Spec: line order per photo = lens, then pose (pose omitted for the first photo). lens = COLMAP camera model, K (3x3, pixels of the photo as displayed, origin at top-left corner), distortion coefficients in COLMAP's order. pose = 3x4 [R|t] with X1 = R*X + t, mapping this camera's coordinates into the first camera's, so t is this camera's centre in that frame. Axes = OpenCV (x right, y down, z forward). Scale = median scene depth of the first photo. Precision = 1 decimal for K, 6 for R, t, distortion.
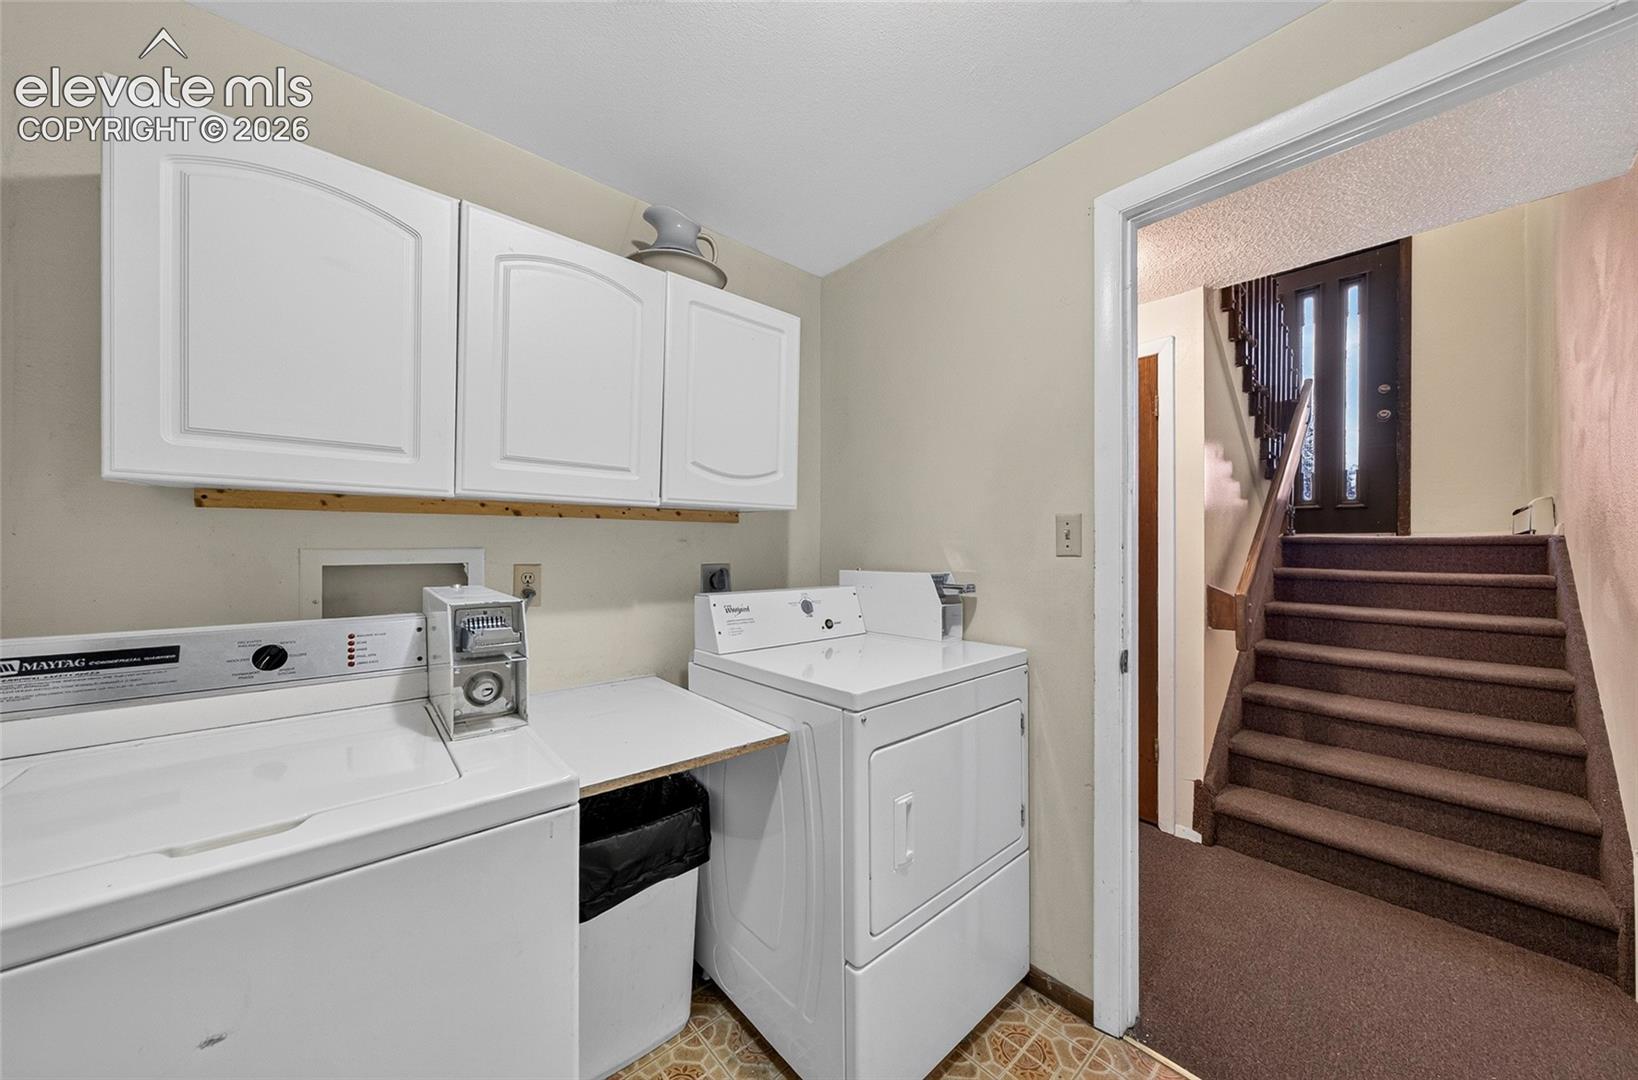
lens RADIAL K [[553.4, 0, 805.2], [0, 553.4, 546.7], [0, 0, 1]] dist [-0.001592, -0.000049]
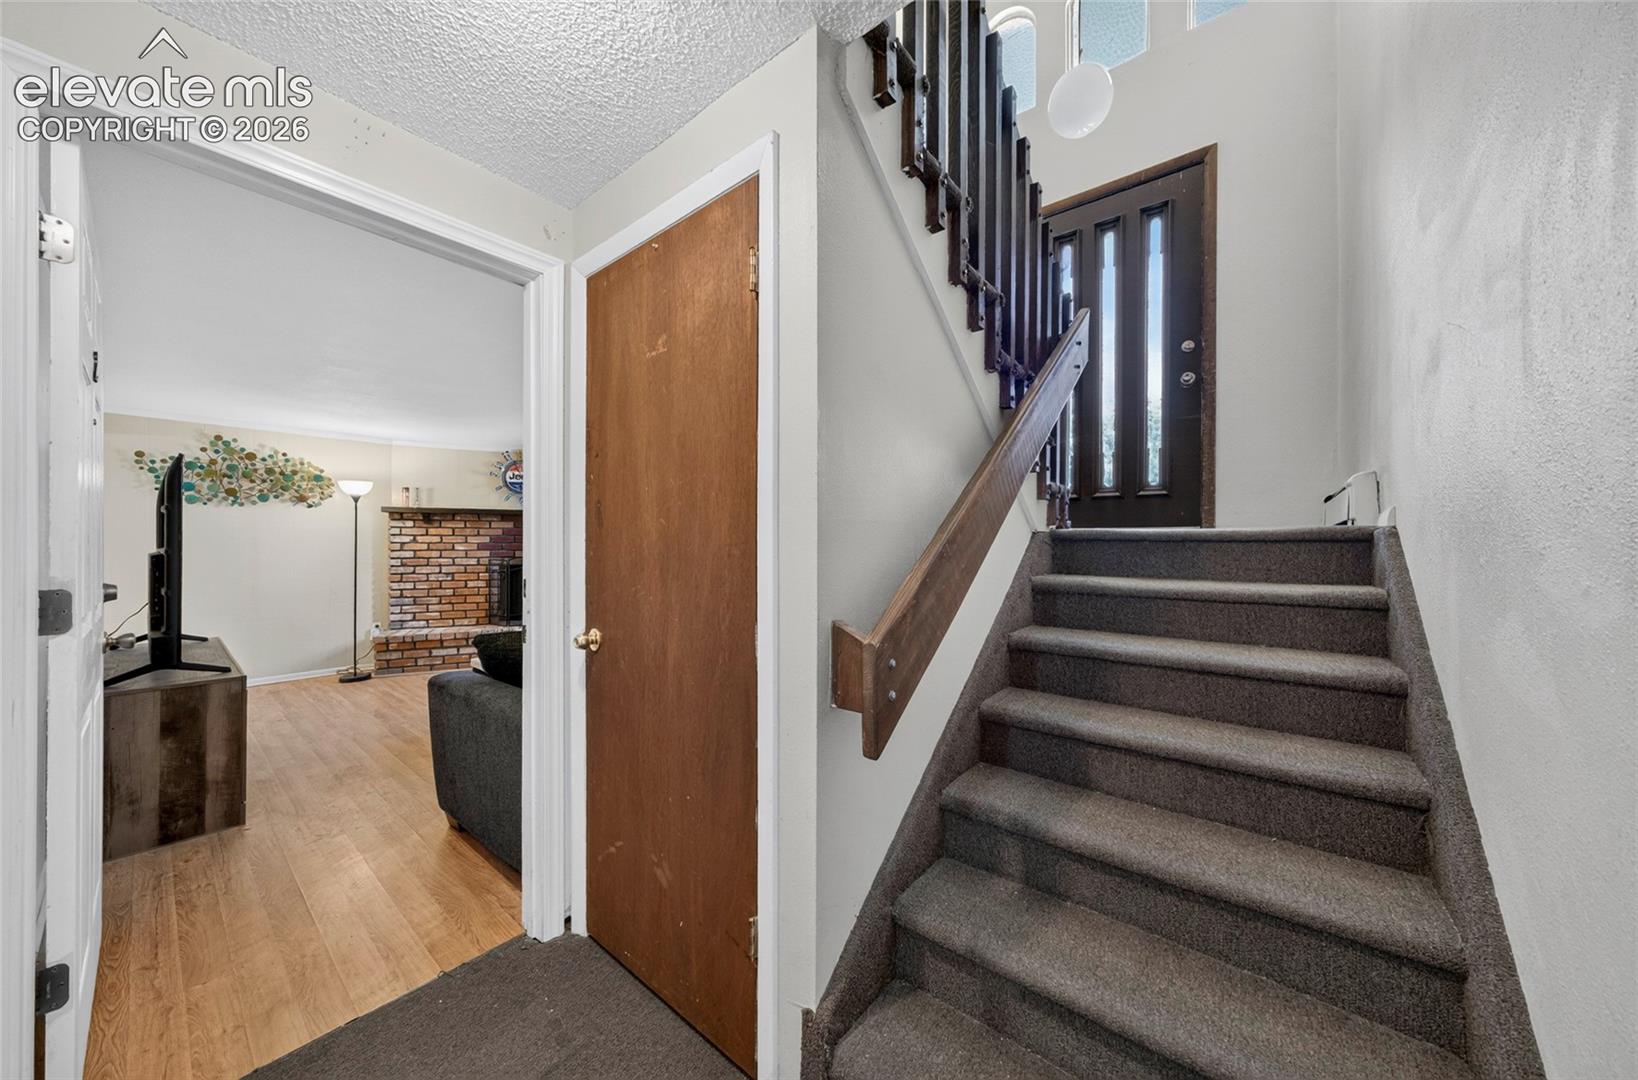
lens RADIAL K [[553.4, 0, 805.2], [0, 553.4, 546.7], [0, 0, 1]] dist [-0.001592, -0.000049]
pose [[0.986780, -0.004412, 0.162004, 0.551481], [0.003698, 0.999982, 0.004709, -0.001668], [-0.162022, -0.004048, 0.986779, 0.444220]]
